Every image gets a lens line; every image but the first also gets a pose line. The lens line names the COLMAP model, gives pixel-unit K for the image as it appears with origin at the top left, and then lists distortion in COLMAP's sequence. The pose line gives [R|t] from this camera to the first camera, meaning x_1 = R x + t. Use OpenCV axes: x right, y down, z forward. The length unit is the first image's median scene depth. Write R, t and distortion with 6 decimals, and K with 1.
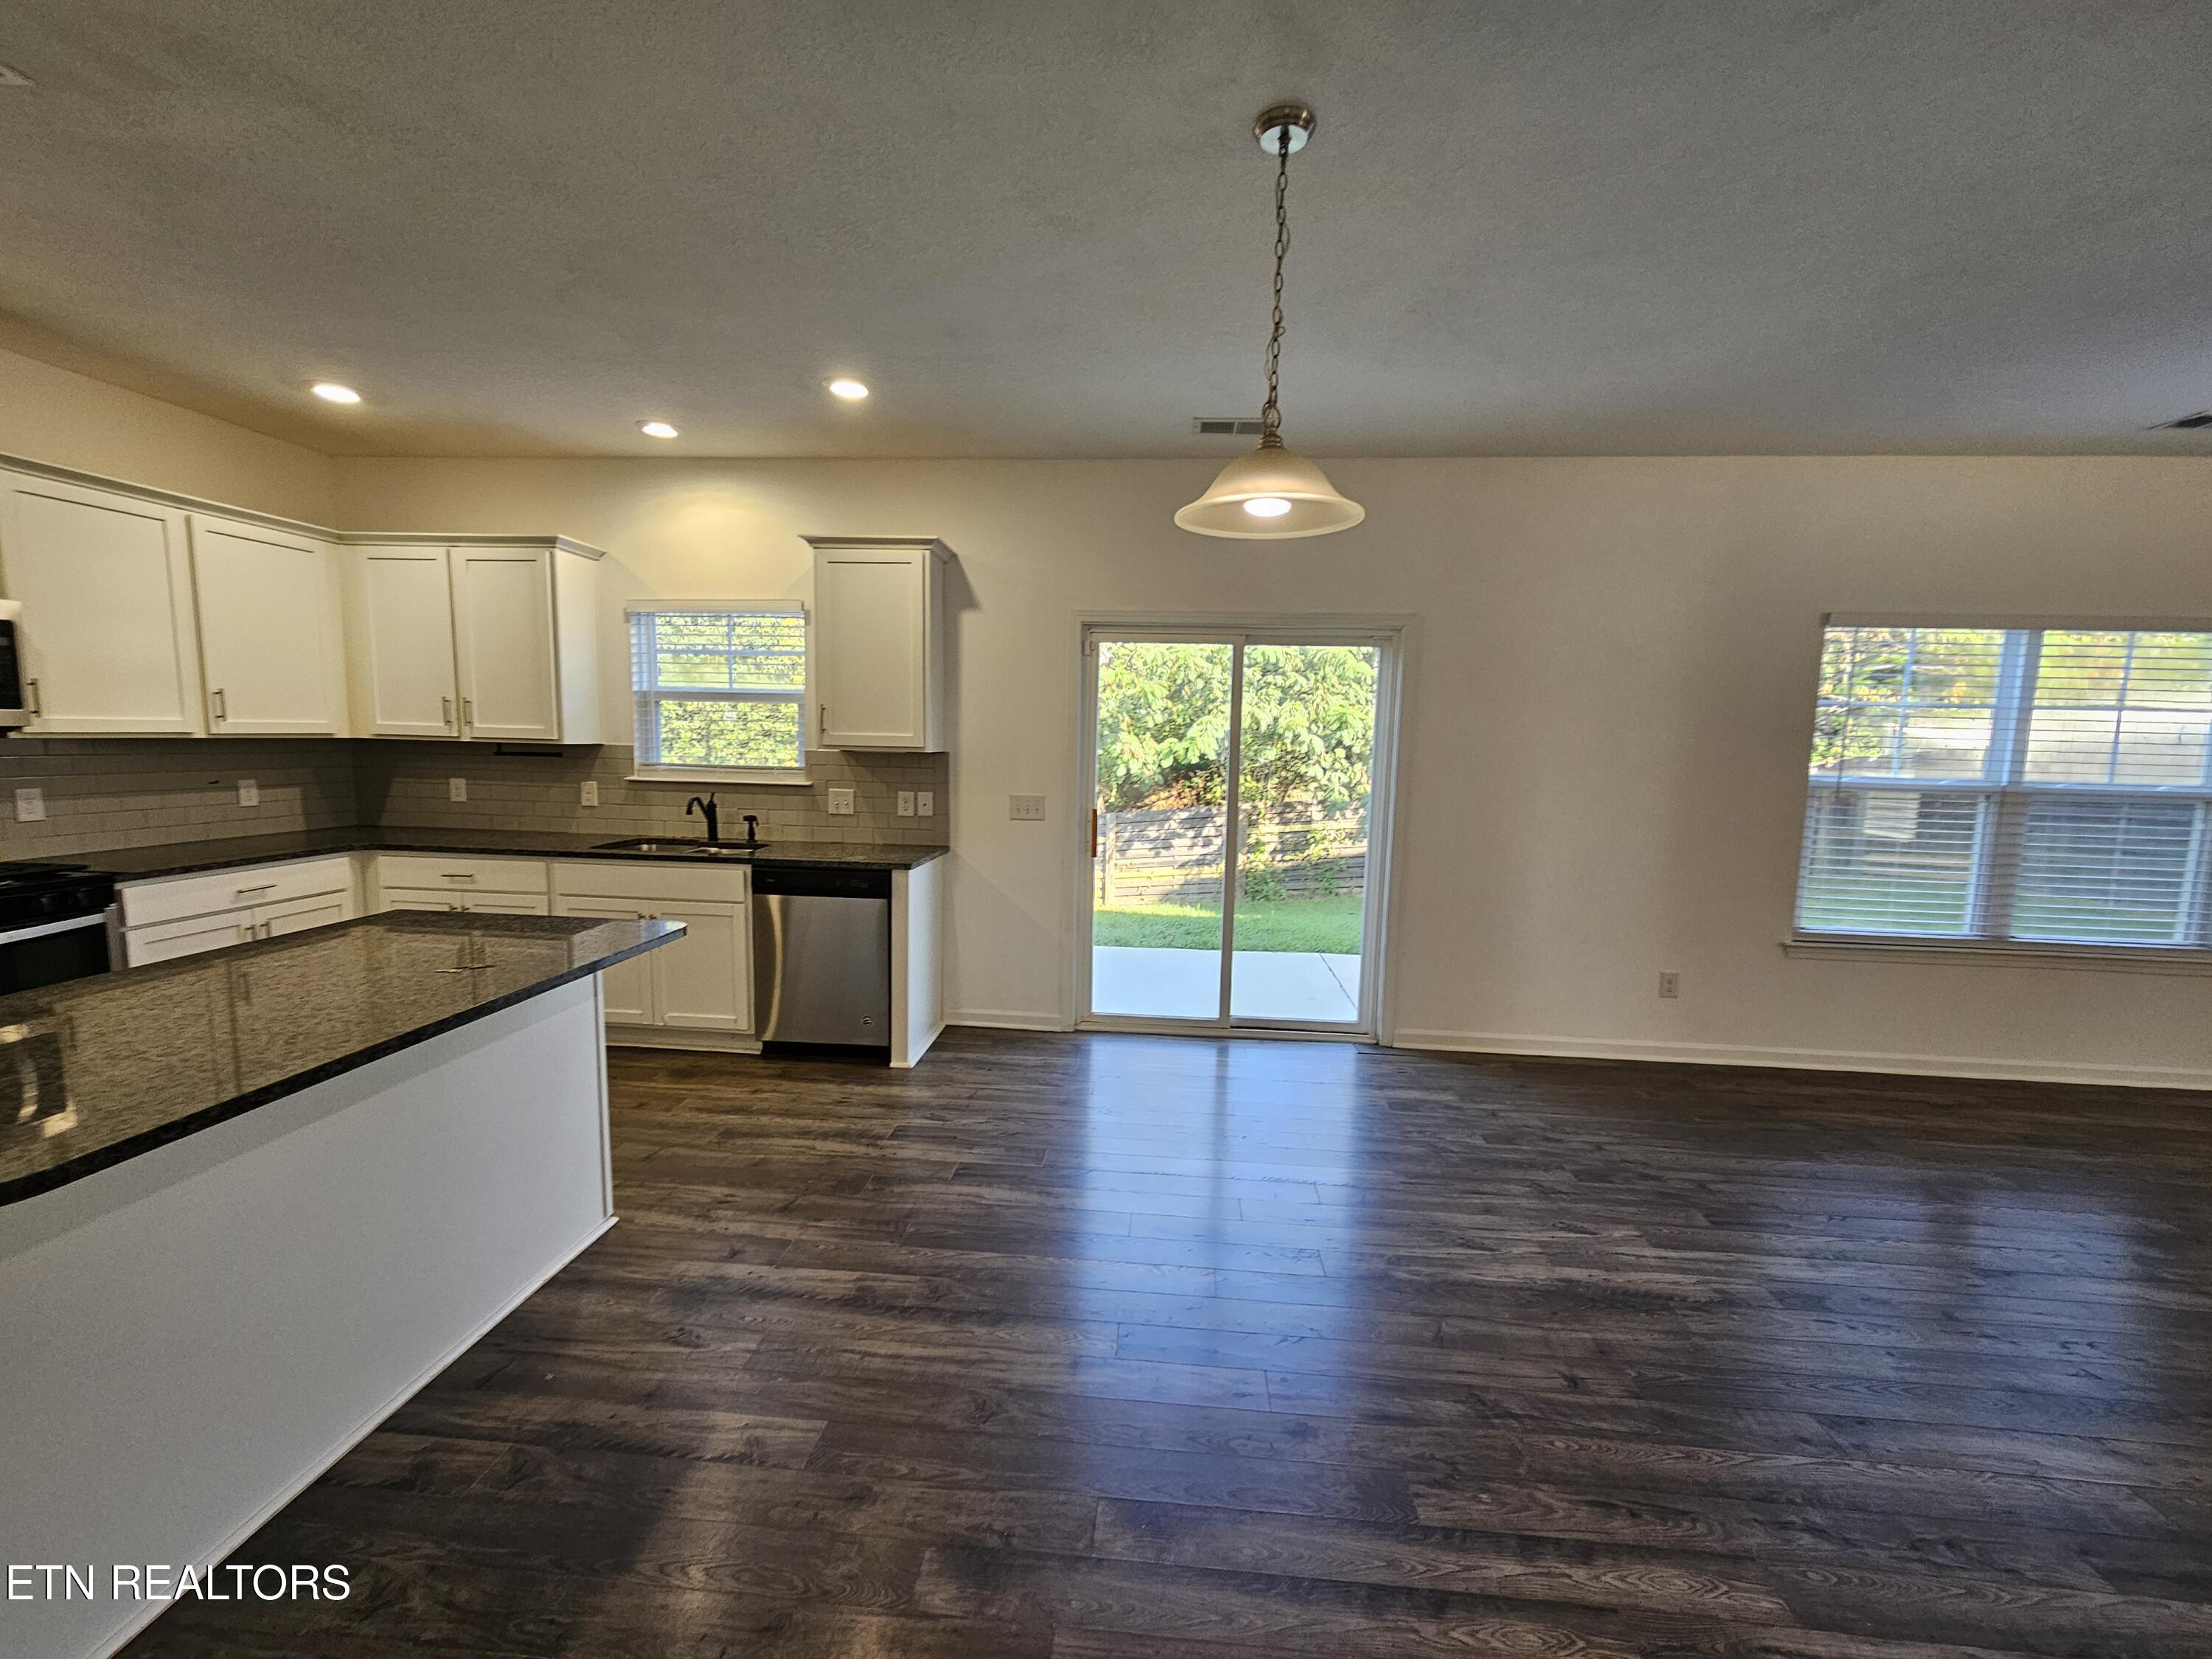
lens RADIAL K [[910.4, 0, 1103.9], [0, 910.4, 844.8], [0, 0, 1]] dist [-0.001664, 0.002154]
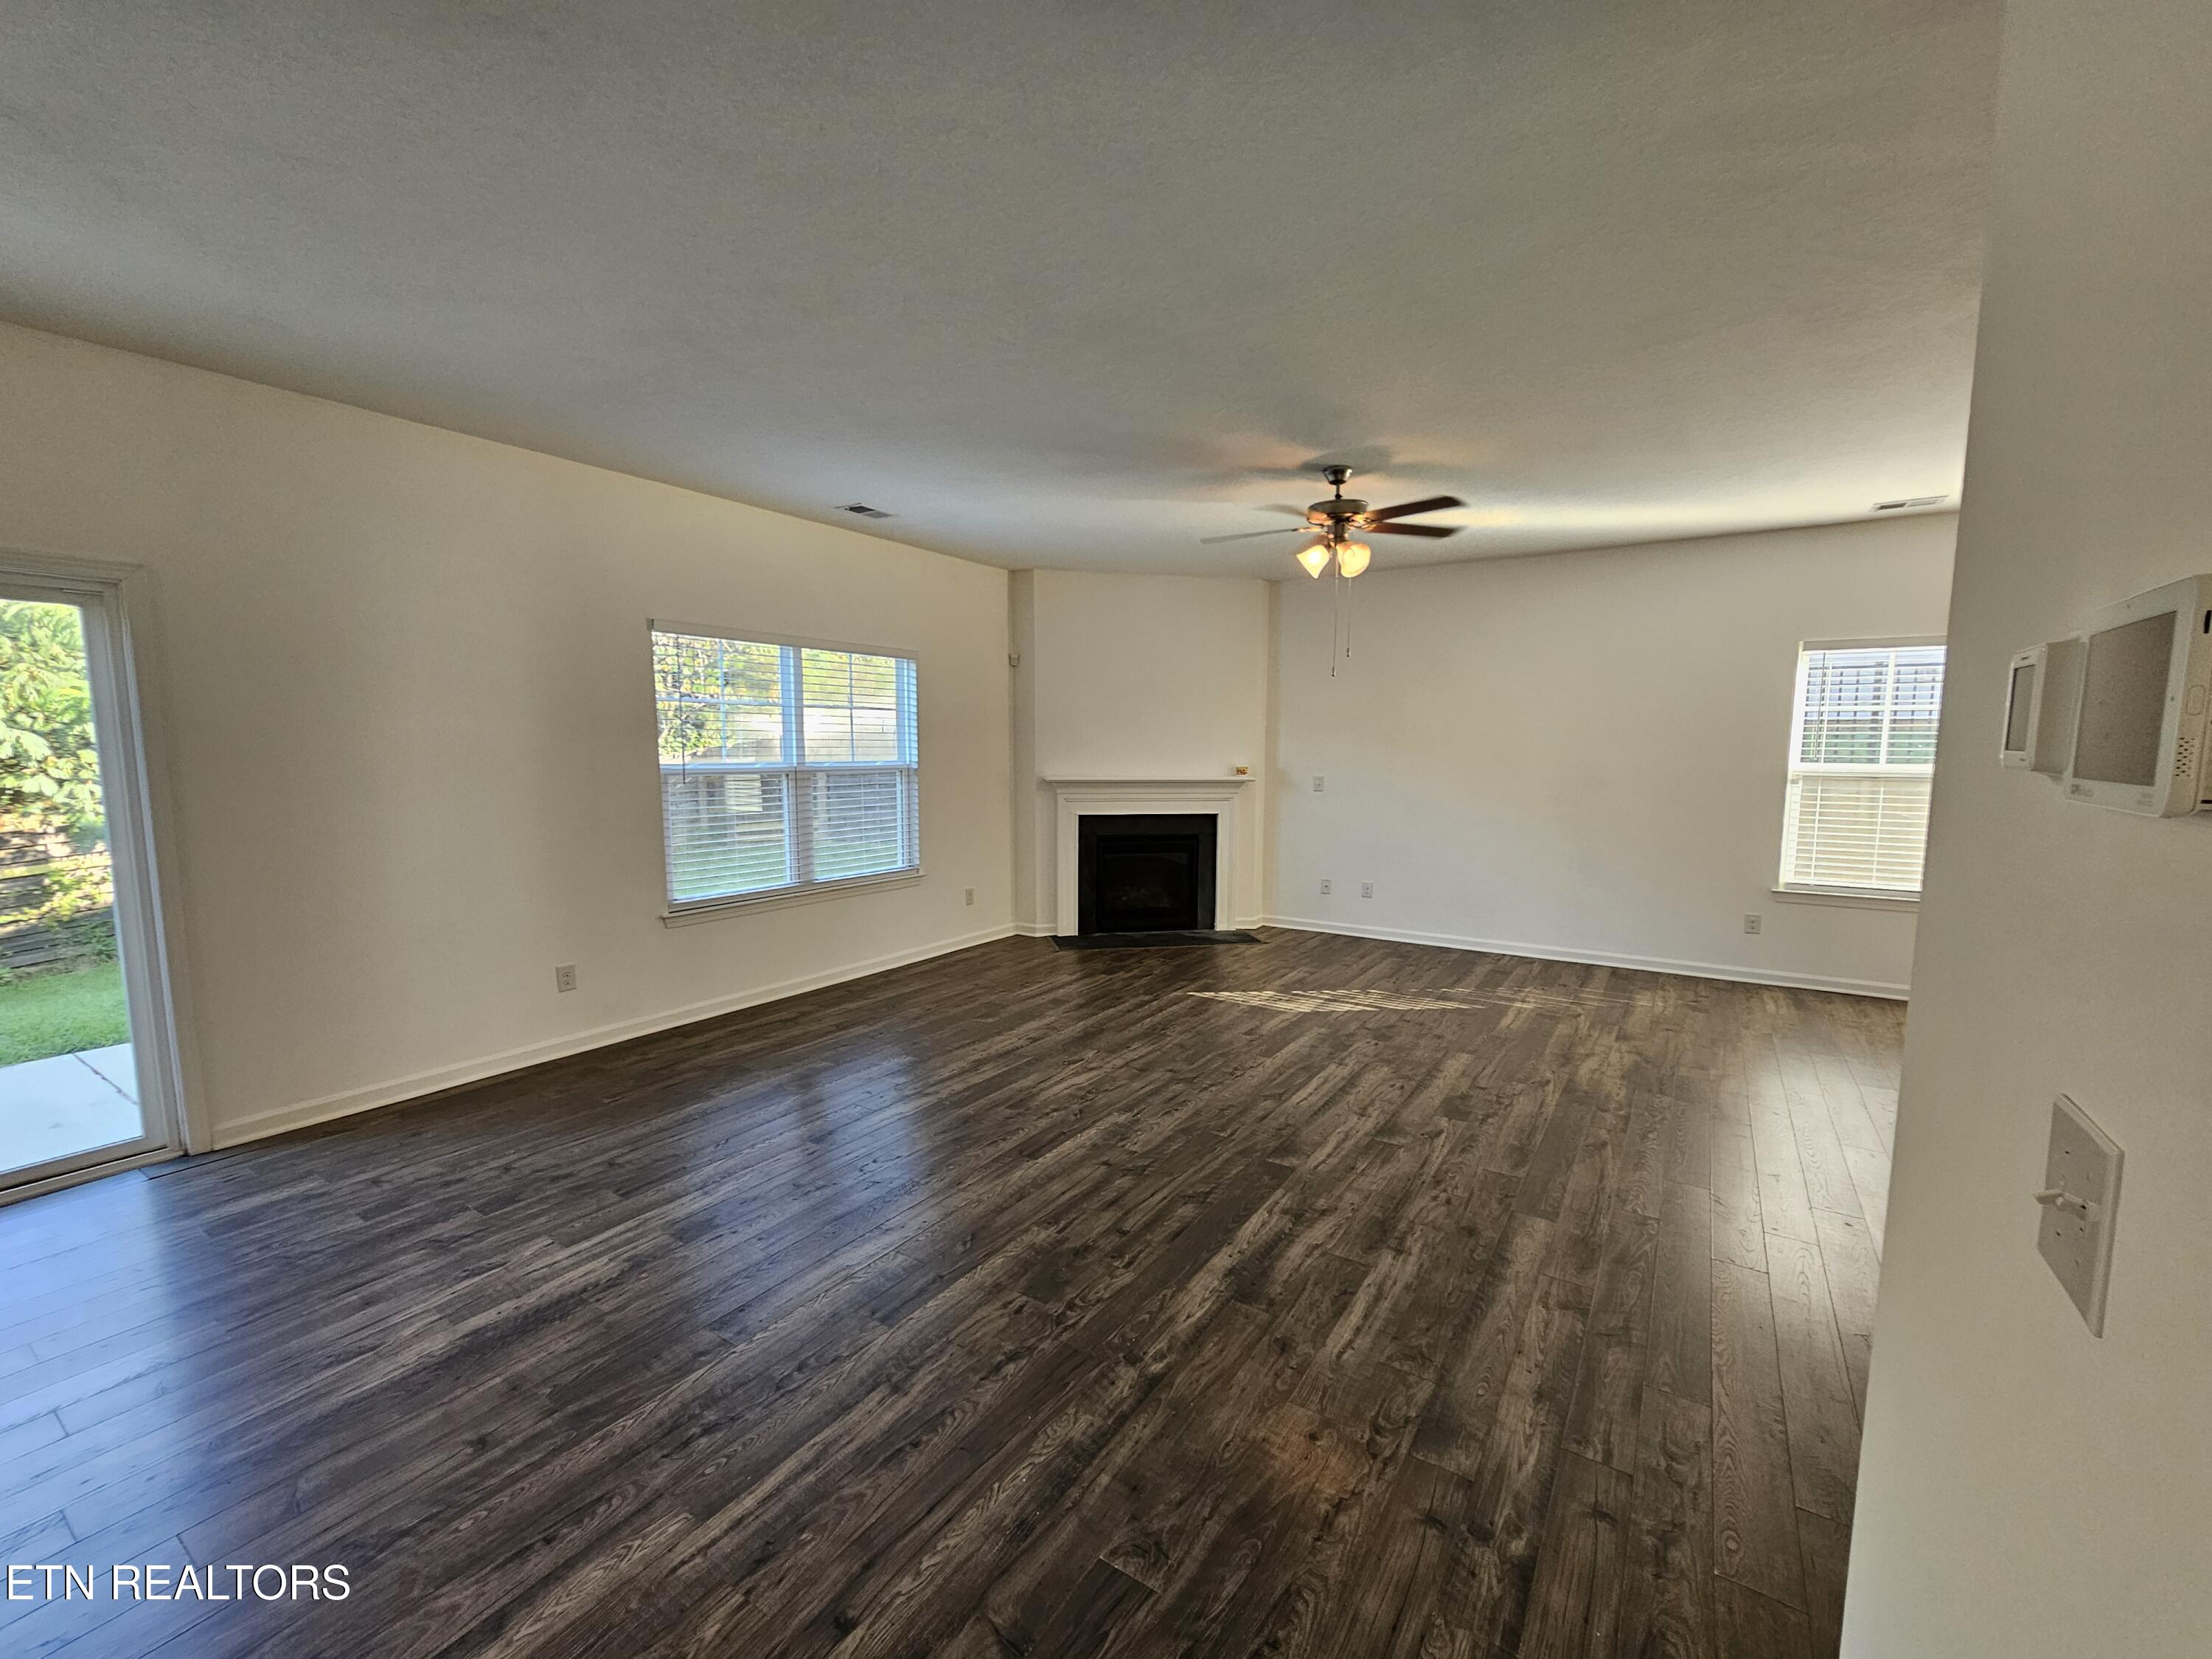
lens RADIAL K [[910.4, 0, 1100.1], [0, 910.4, 848.9], [0, 0, 1]] dist [-0.001664, 0.002154]
pose [[0.475832, -0.120791, 0.871202, 0.051405], [0.110308, 0.990900, 0.077139, 0.000466], [-0.872592, 0.059395, 0.484826, -0.008734]]
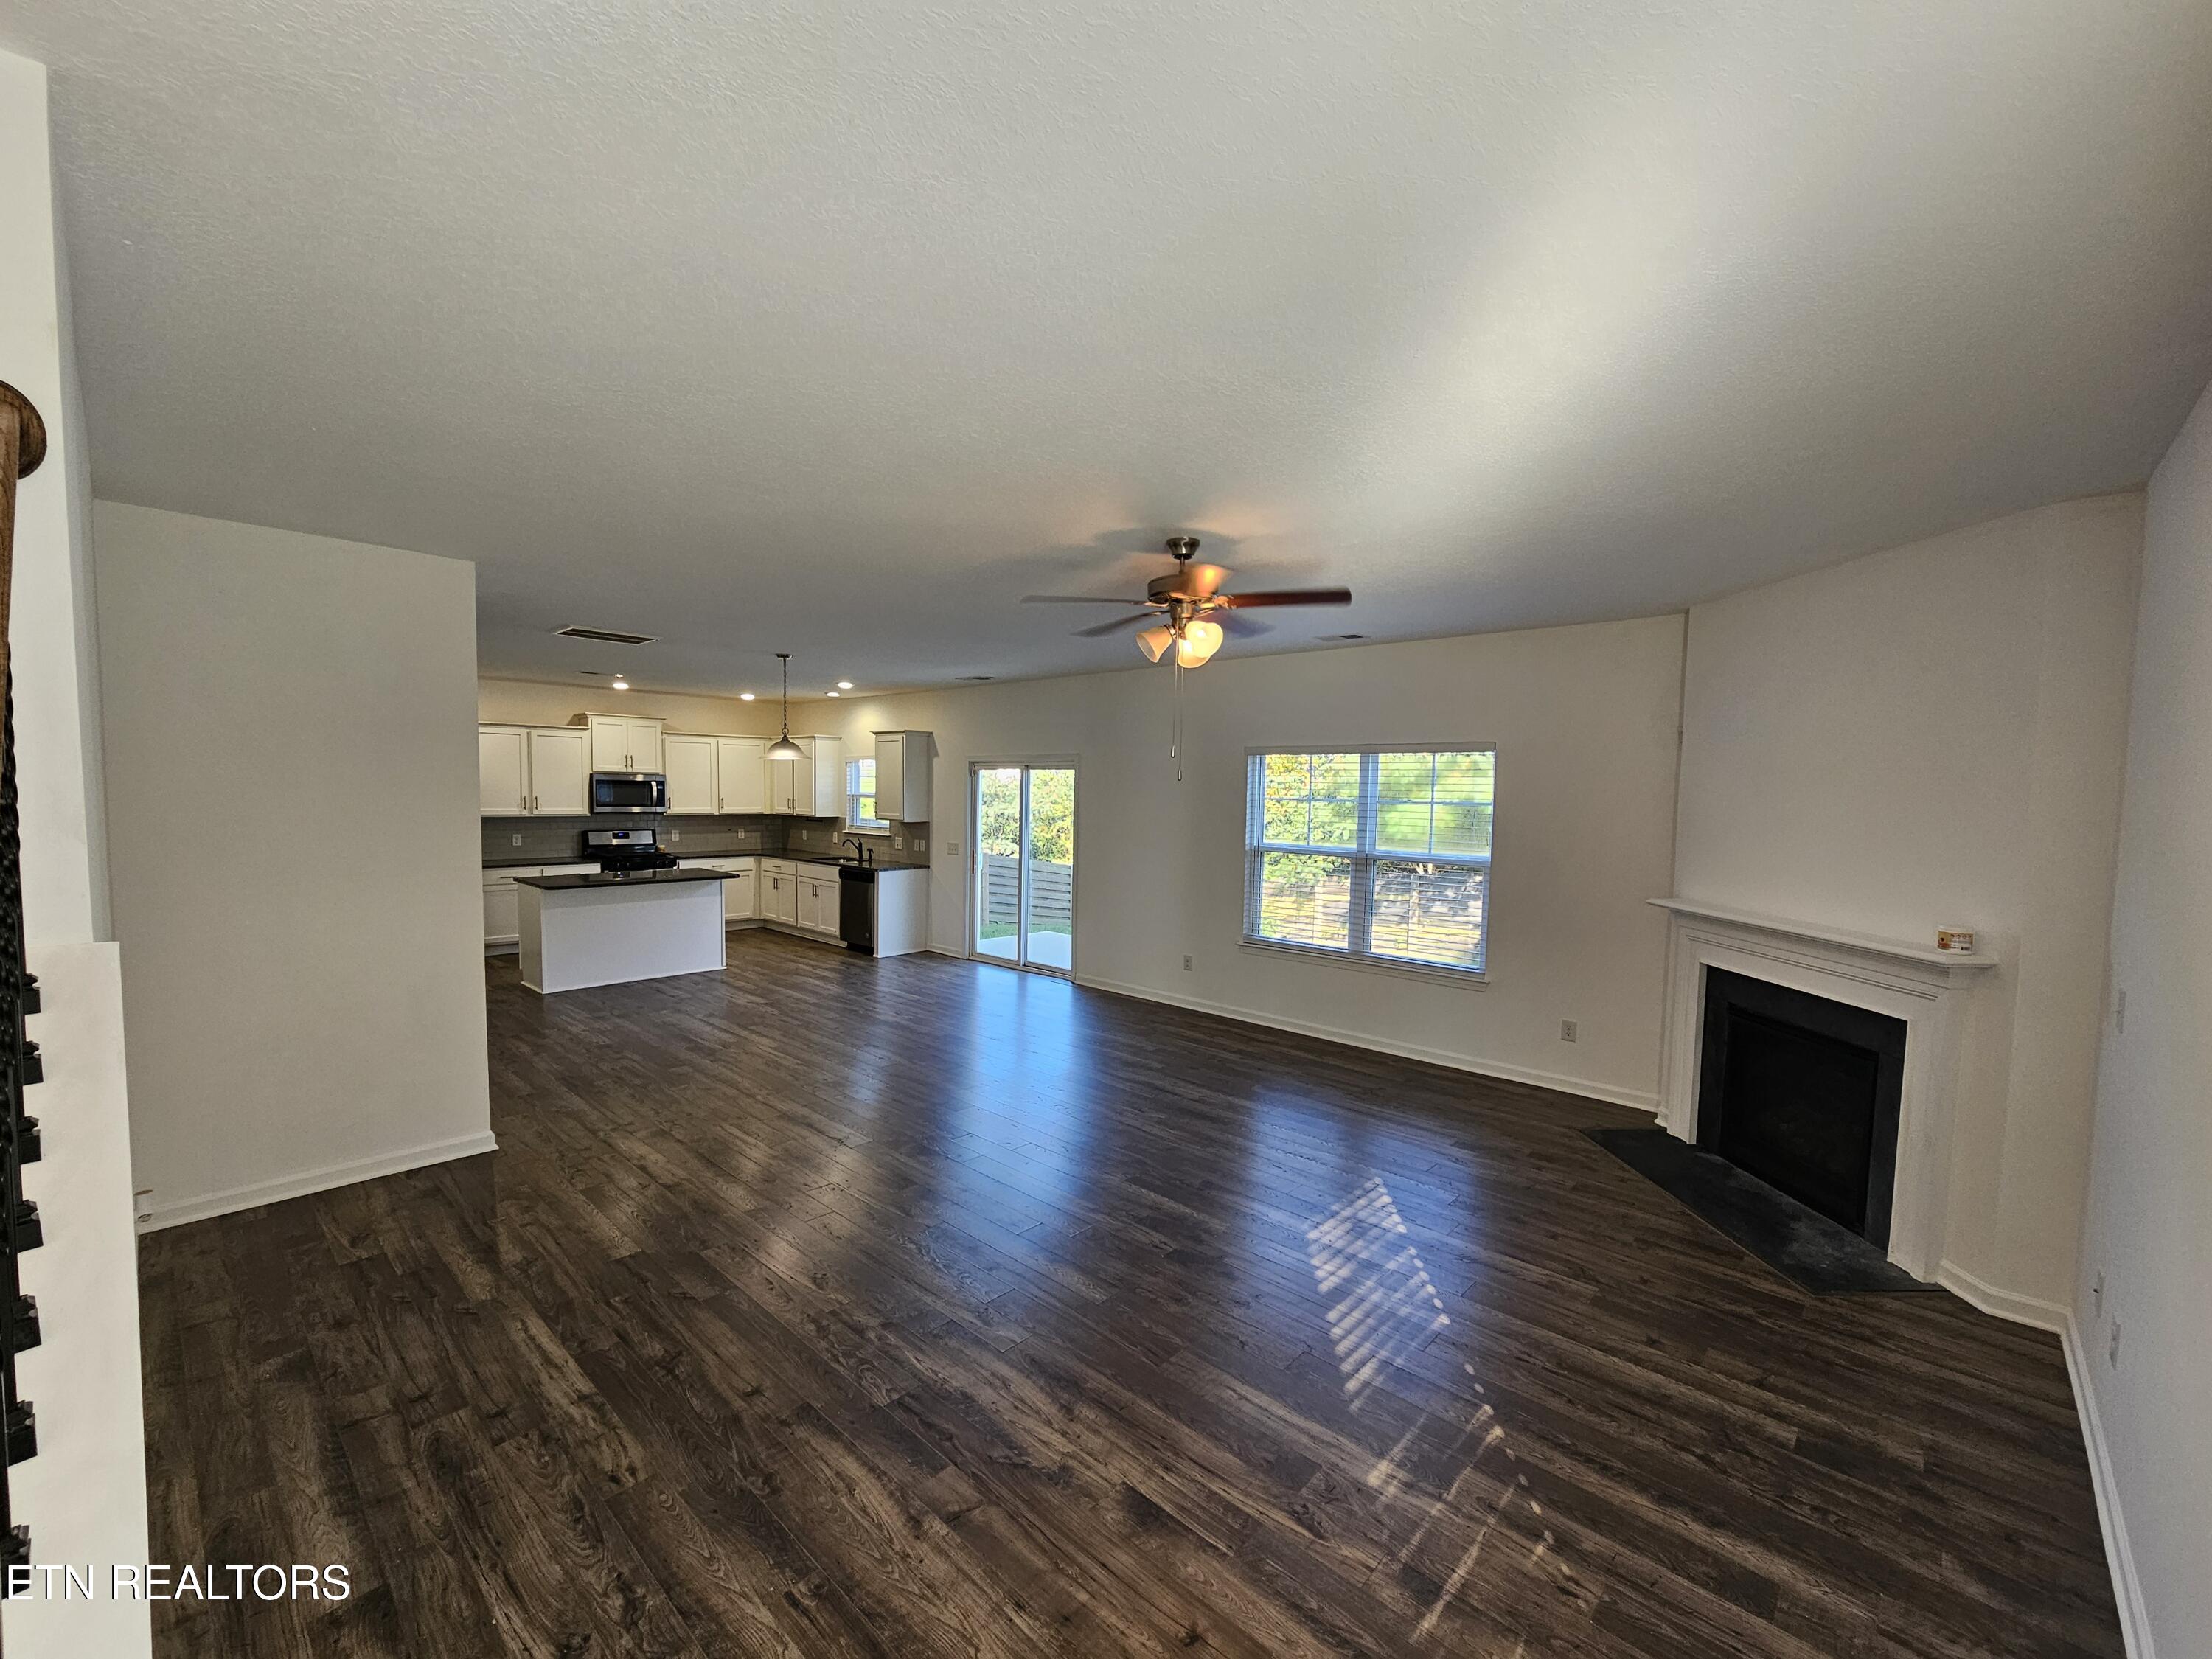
lens RADIAL K [[910.4, 0, 1112.5], [0, 910.4, 820.8], [0, 0, 1]] dist [-0.001664, 0.002154]
pose [[0.795894, 0.012968, -0.605296, 1.801448], [-0.069370, 0.995140, -0.069894, 0.020390], [0.601448, 0.097617, 0.792926, -0.554628]]
